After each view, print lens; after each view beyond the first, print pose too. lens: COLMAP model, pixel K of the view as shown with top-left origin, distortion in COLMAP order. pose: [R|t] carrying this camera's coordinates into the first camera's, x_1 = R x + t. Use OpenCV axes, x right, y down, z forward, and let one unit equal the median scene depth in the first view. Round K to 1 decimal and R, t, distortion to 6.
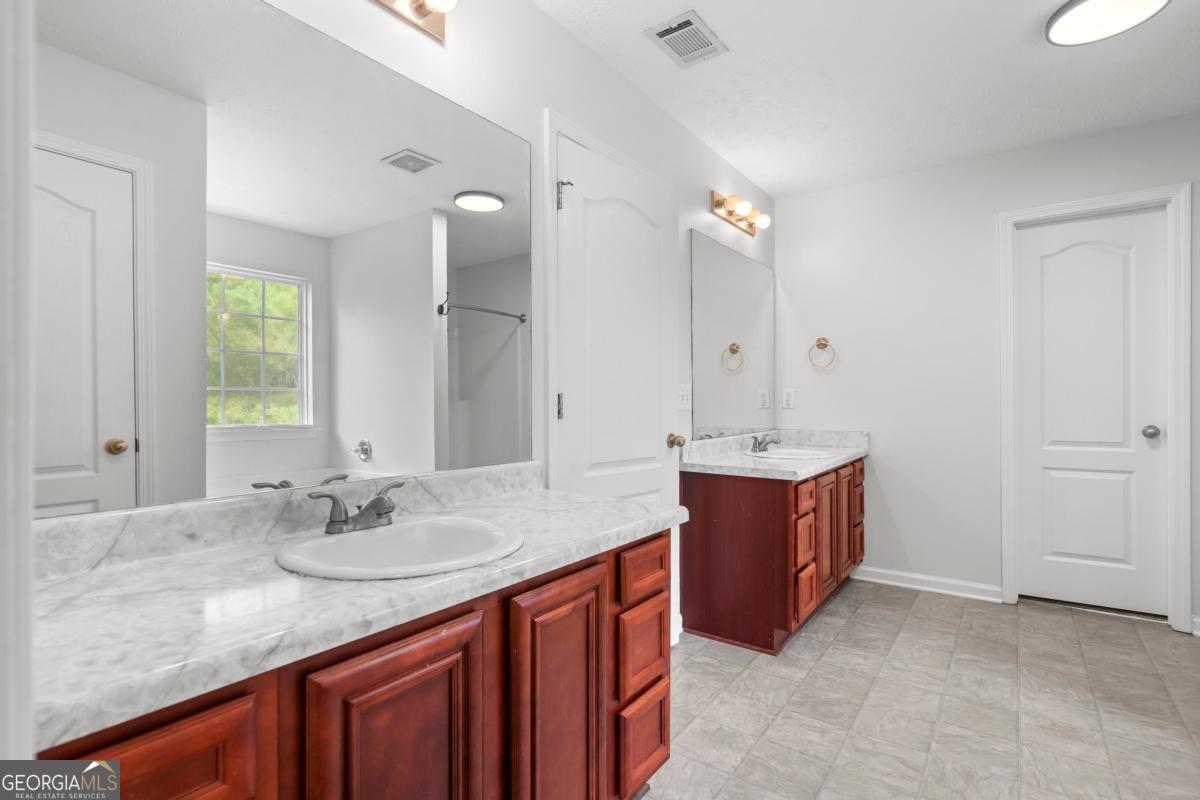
lens RADIAL K [[582.2, 0, 597.8], [0, 582.2, 404.3], [0, 0, 1]] dist [0.001616, 0.000095]
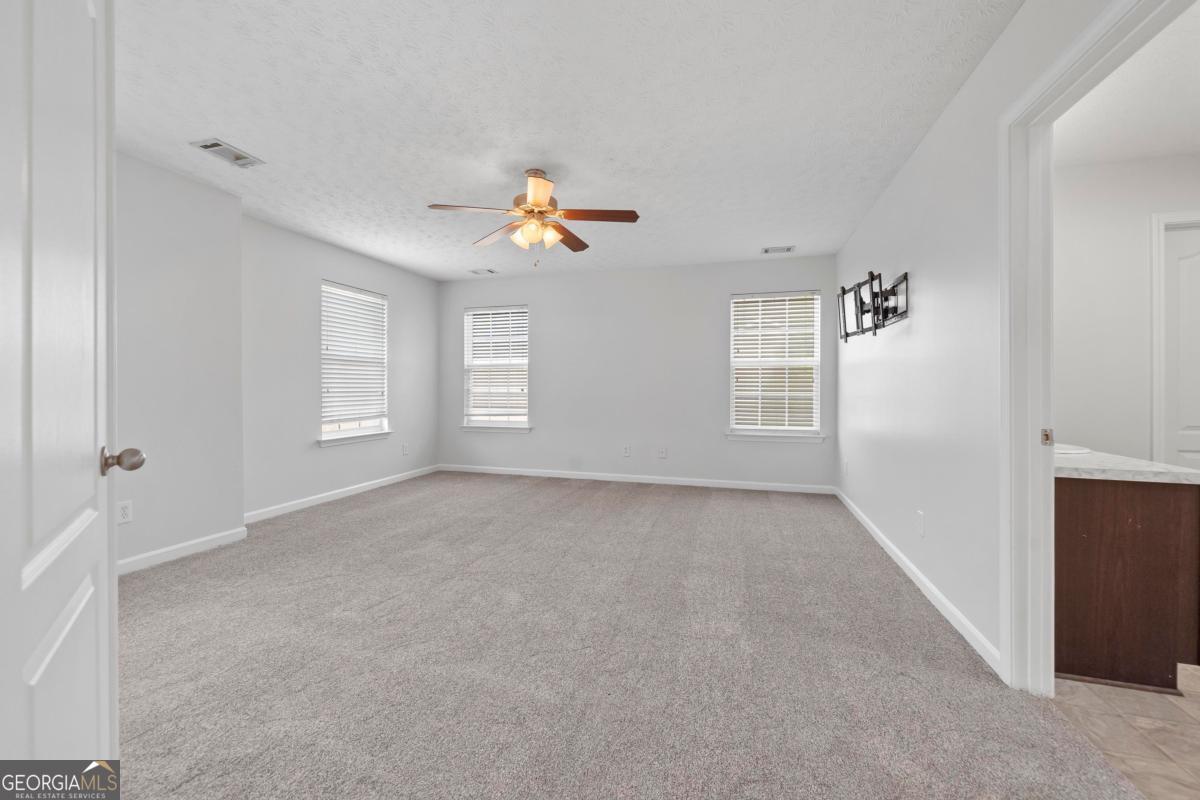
lens RADIAL K [[491.4, 0, 598.0], [0, 491.4, 388.0], [0, 0, 1]] dist [-0.000061, 0.000399]
pose [[0.939353, 0.004273, 0.342926, -0.637855], [-0.002903, 0.999986, -0.004508, -0.002058], [-0.342940, 0.003239, 0.939352, 0.552427]]
